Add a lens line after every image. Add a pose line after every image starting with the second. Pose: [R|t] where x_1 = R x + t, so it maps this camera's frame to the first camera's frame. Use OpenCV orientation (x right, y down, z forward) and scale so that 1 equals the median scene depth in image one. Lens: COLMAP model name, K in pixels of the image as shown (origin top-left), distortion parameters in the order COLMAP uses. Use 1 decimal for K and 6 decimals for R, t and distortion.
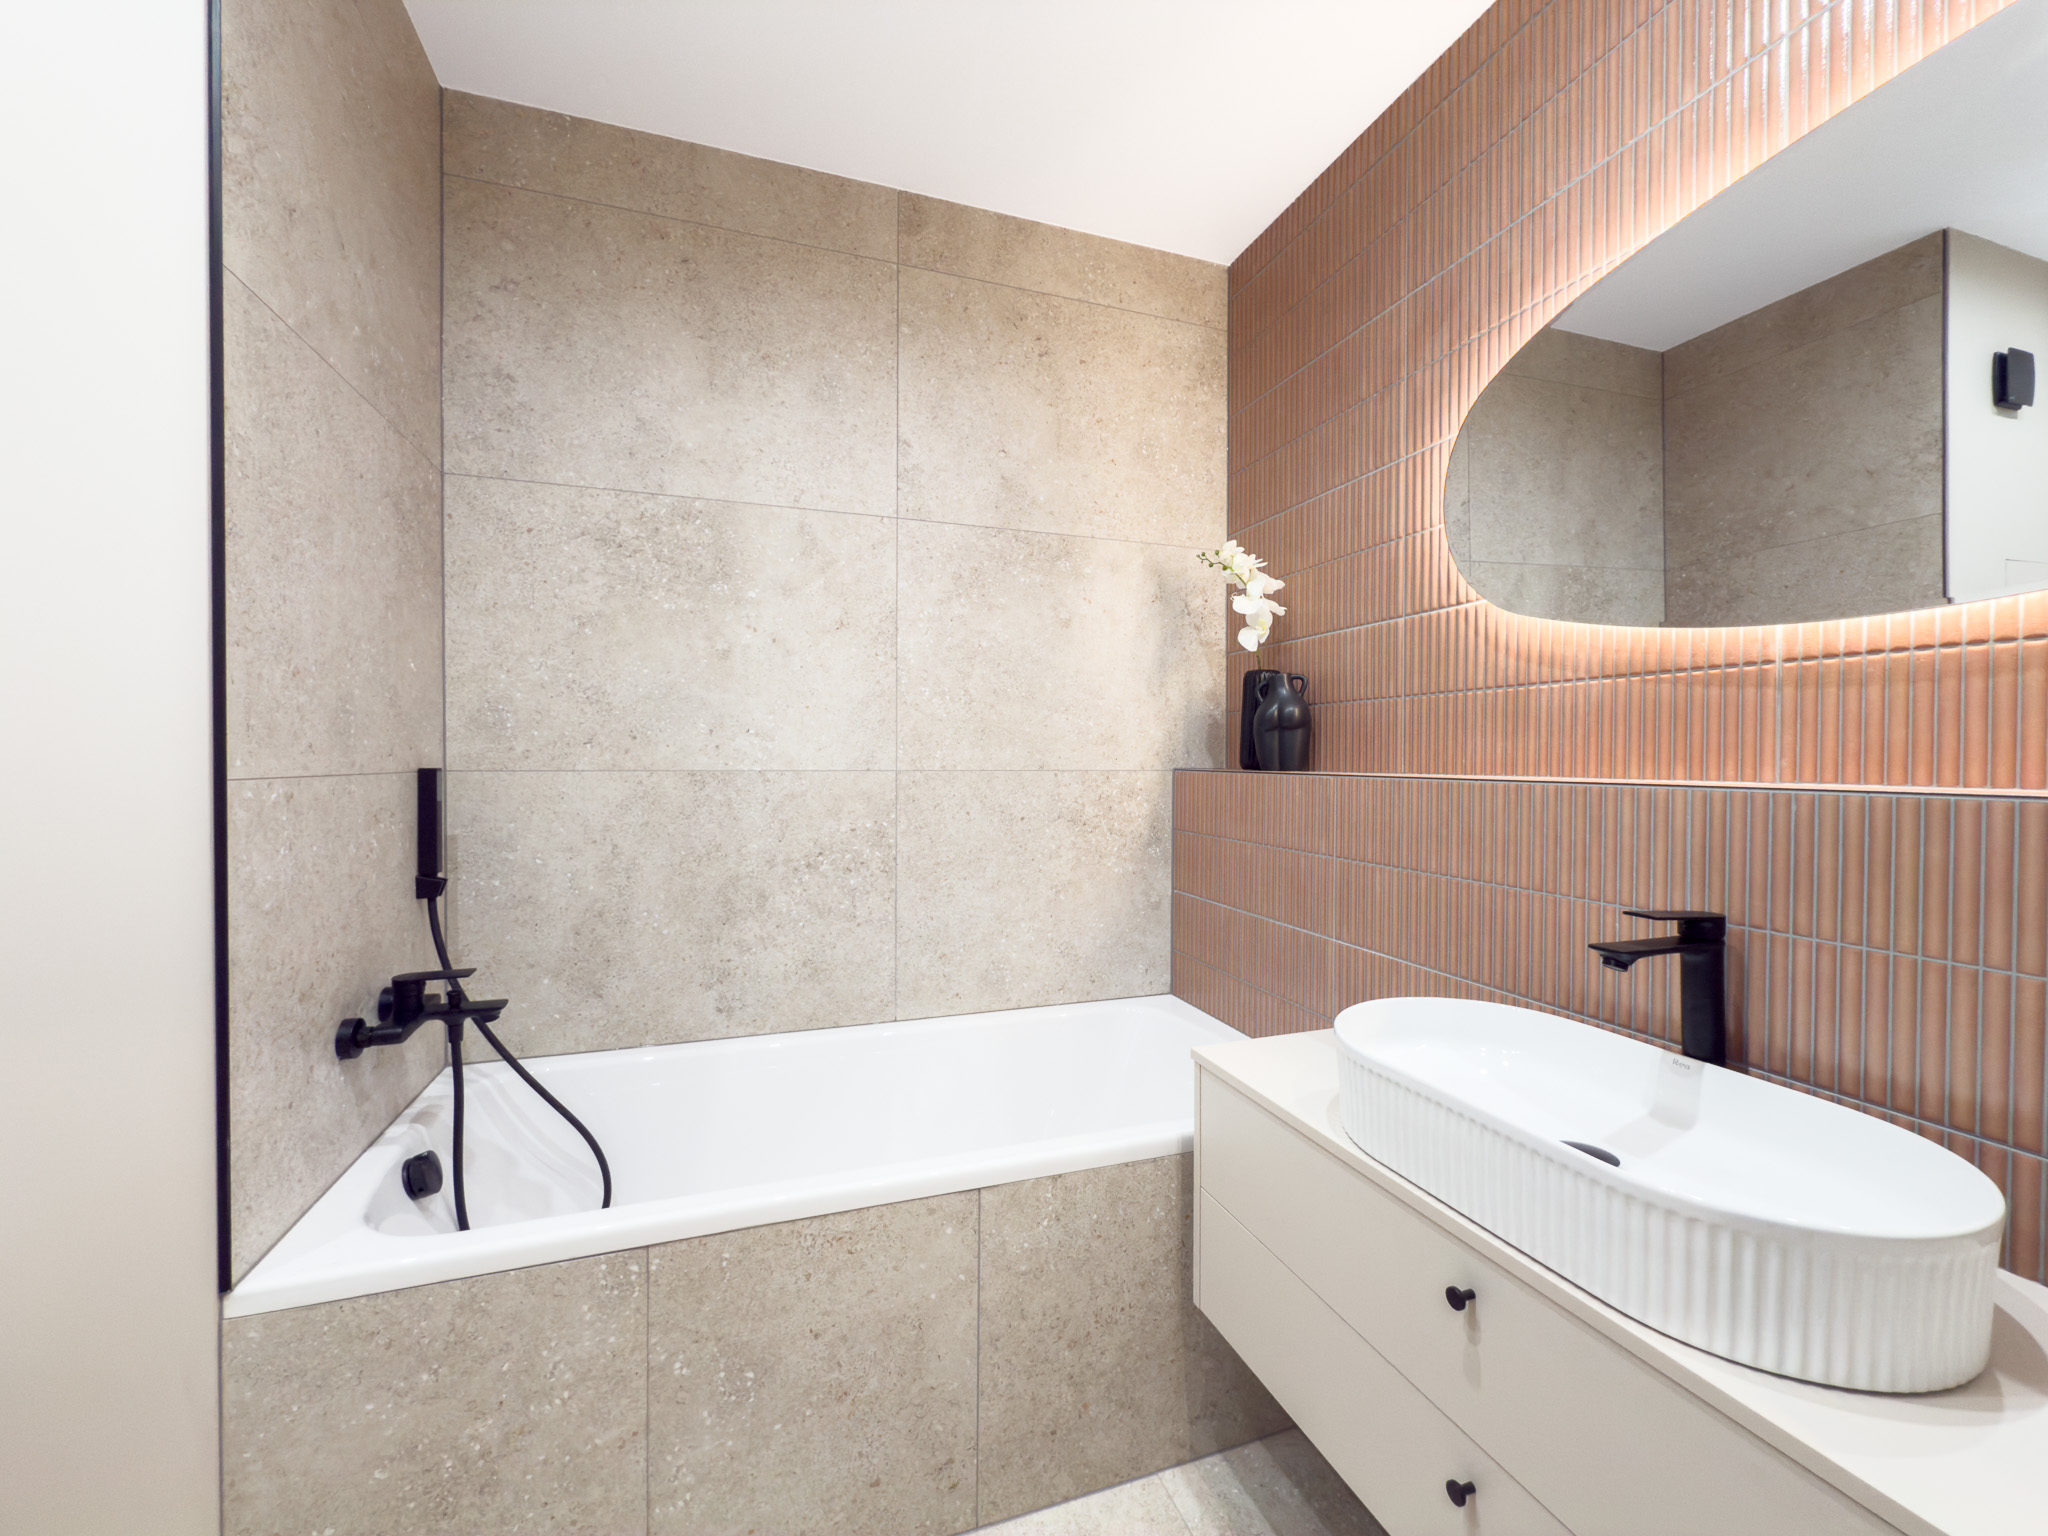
lens RADIAL K [[815.7, 0, 1024.0], [0, 815.7, 768.0], [0, 0, 1]] dist [-0.000983, -0.000140]
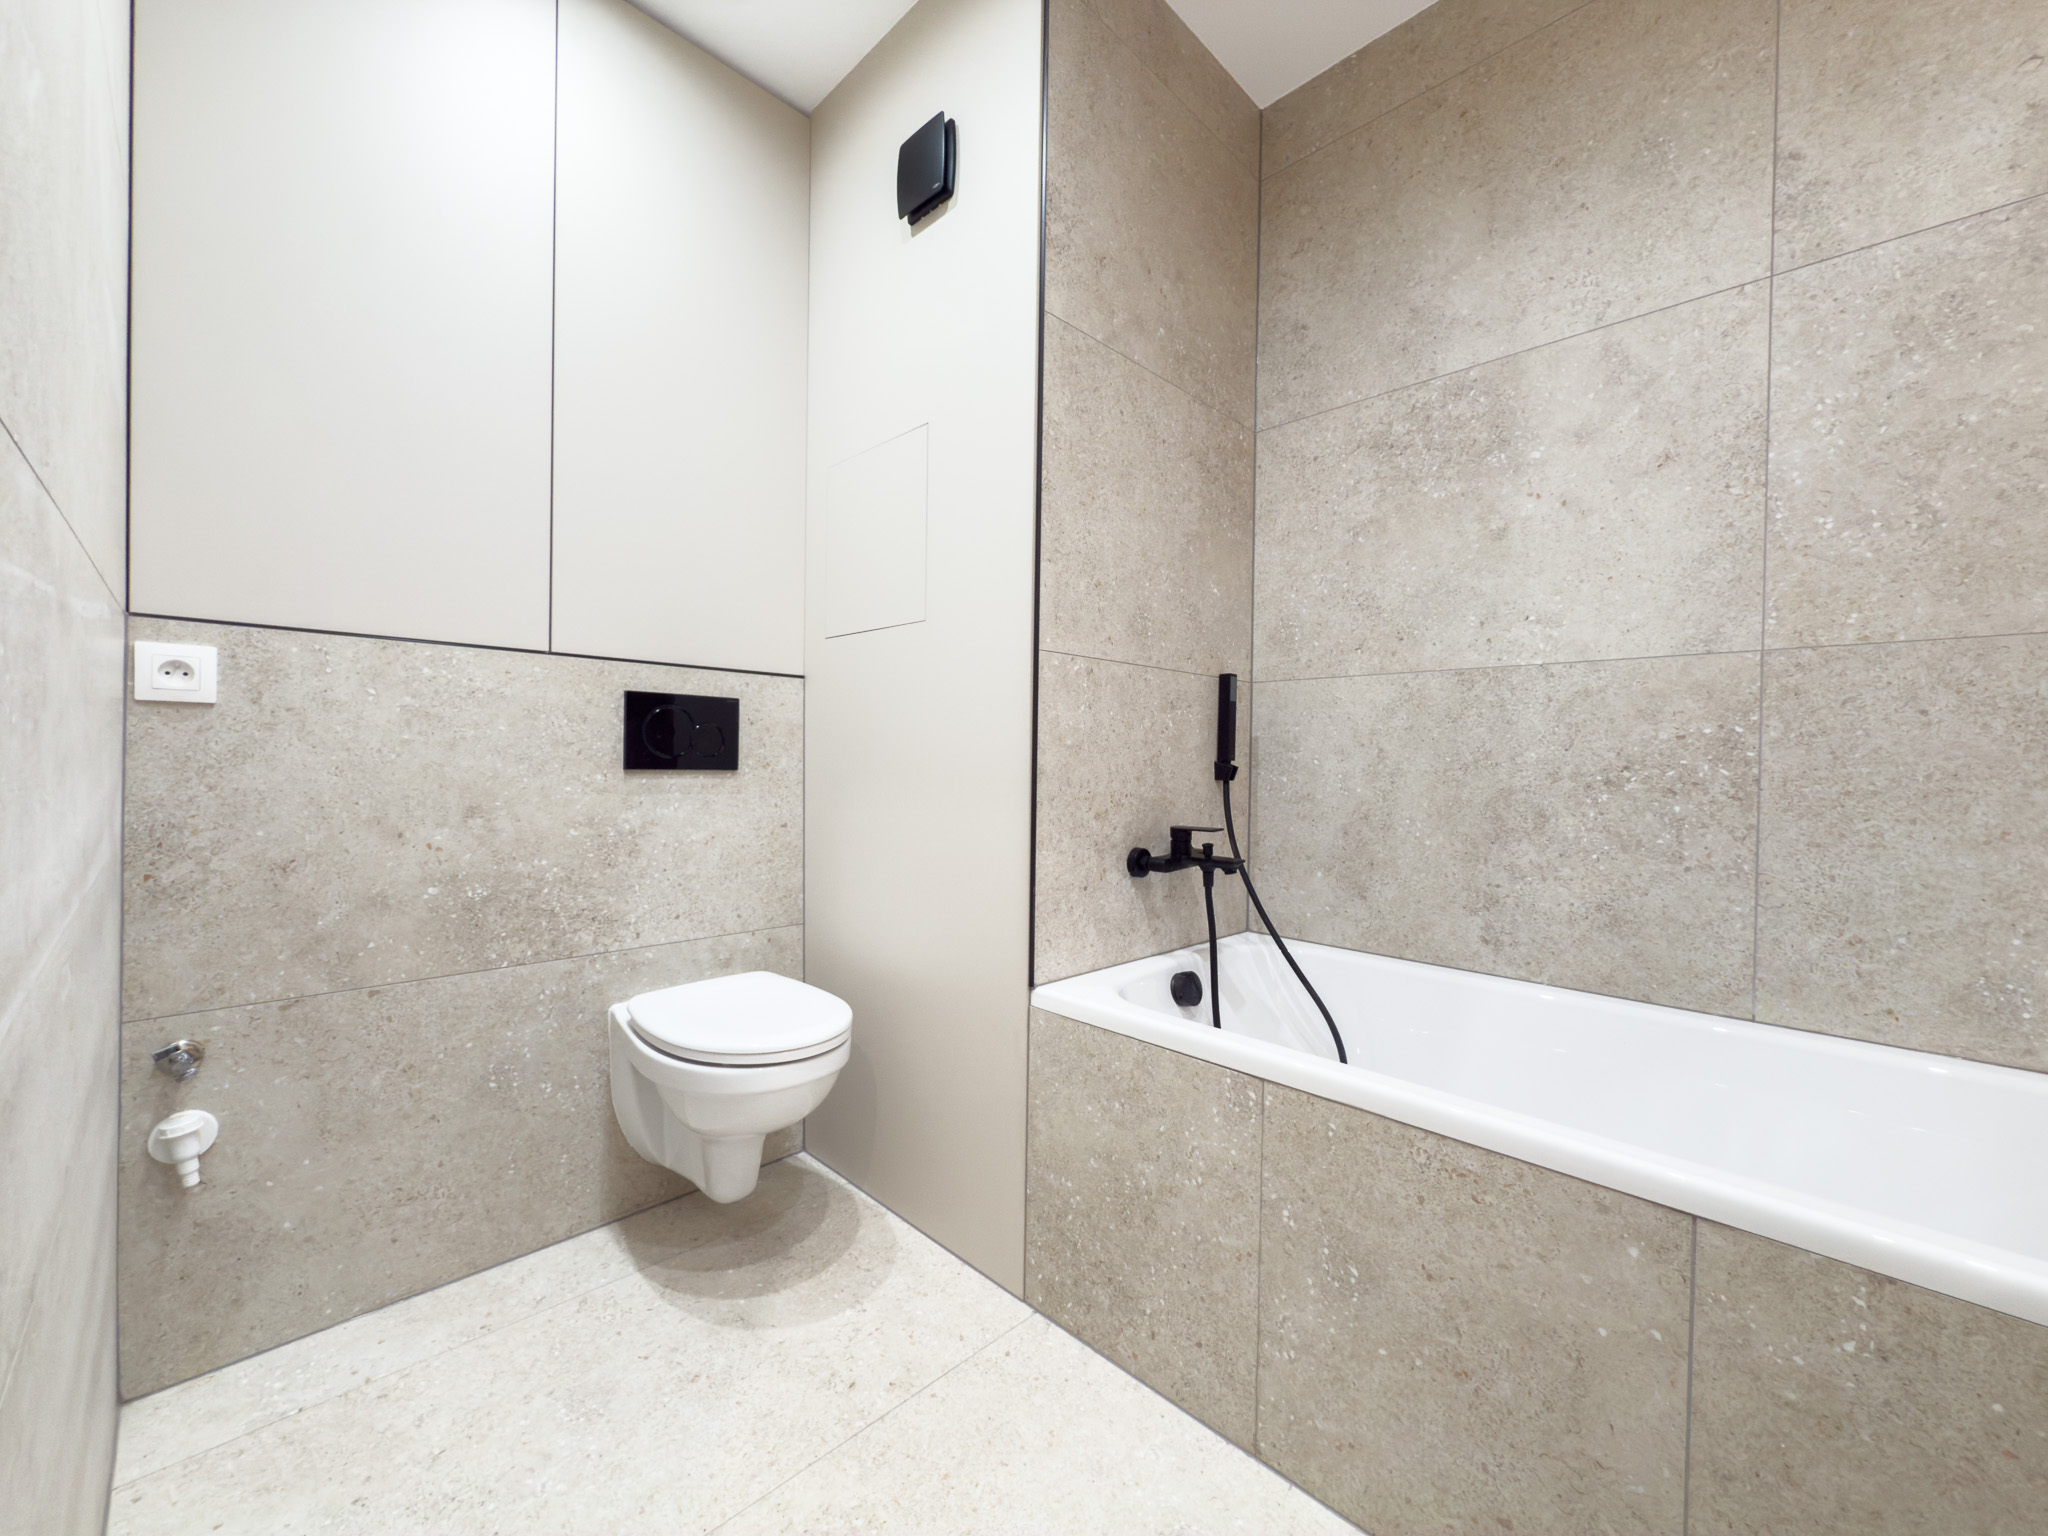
lens RADIAL K [[815.7, 0, 1024.0], [0, 815.7, 768.0], [0, 0, 1]] dist [-0.000983, -0.000140]
pose [[0.435188, 0.012126, -0.900258, 0.213523], [-0.025052, 0.999685, 0.001354, 0.131660], [0.899991, 0.021964, 0.435355, 0.179199]]
